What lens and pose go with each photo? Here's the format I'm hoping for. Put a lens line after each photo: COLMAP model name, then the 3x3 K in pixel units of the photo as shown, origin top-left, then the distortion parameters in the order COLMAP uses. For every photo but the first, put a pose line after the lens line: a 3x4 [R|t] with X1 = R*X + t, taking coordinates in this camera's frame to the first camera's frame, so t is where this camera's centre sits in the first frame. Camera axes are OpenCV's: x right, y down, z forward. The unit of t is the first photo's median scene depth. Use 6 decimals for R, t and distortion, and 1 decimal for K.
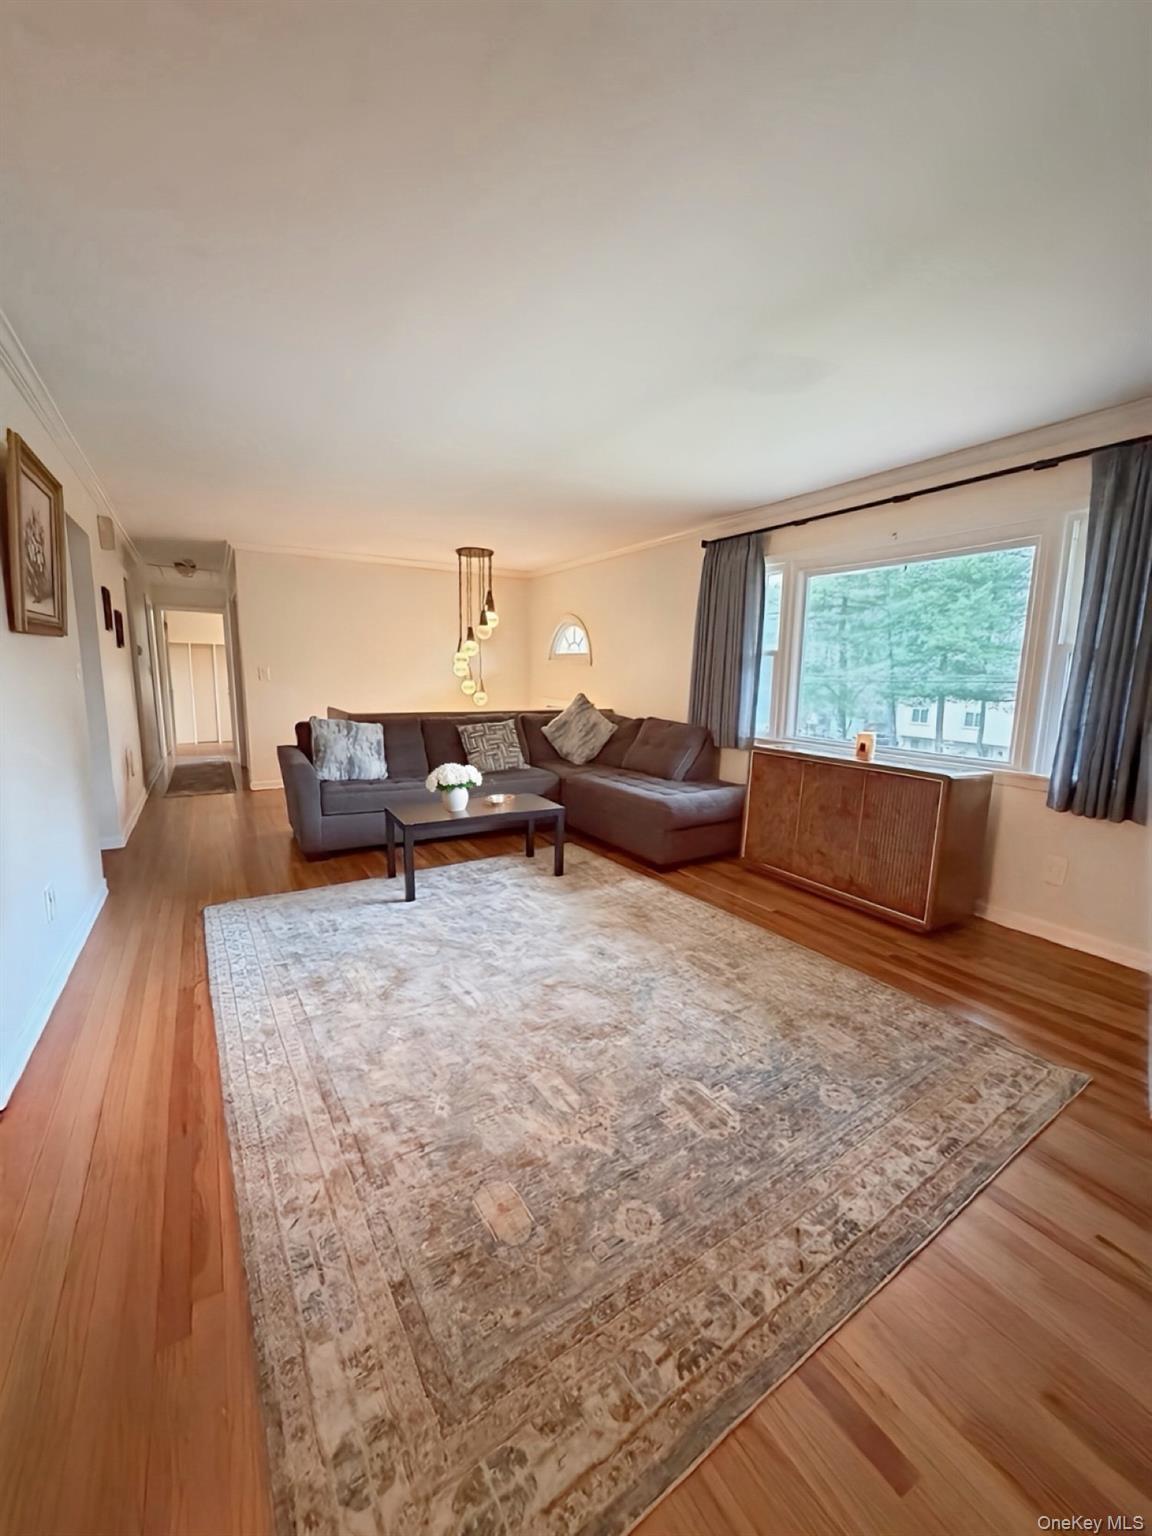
lens RADIAL K [[611.7, 0, 577.2], [0, 611.7, 762.6], [0, 0, 1]] dist [-0.001551, 0.000322]
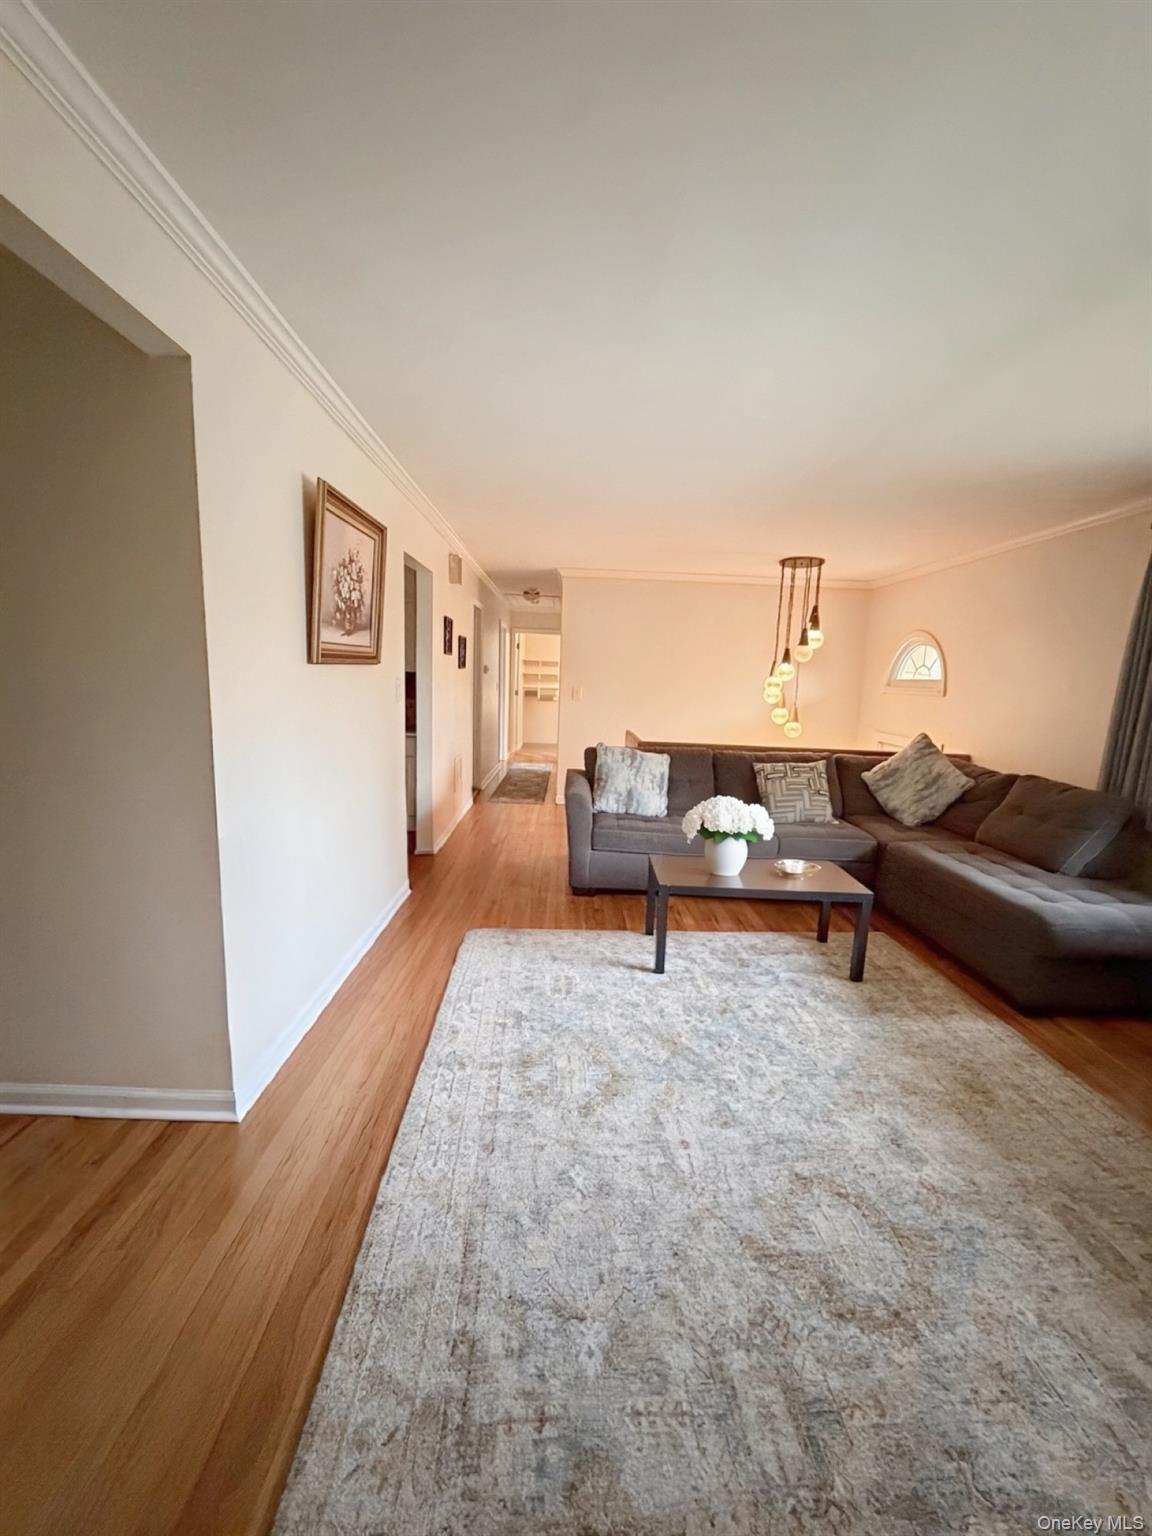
lens RADIAL K [[611.7, 0, 577.2], [0, 611.7, 762.6], [0, 0, 1]] dist [-0.001551, 0.000322]
pose [[0.862632, 0.089024, -0.497937, 0.024438], [-0.101083, 0.994874, 0.002753, -0.049407], [0.495630, 0.047958, 0.867209, 0.163846]]
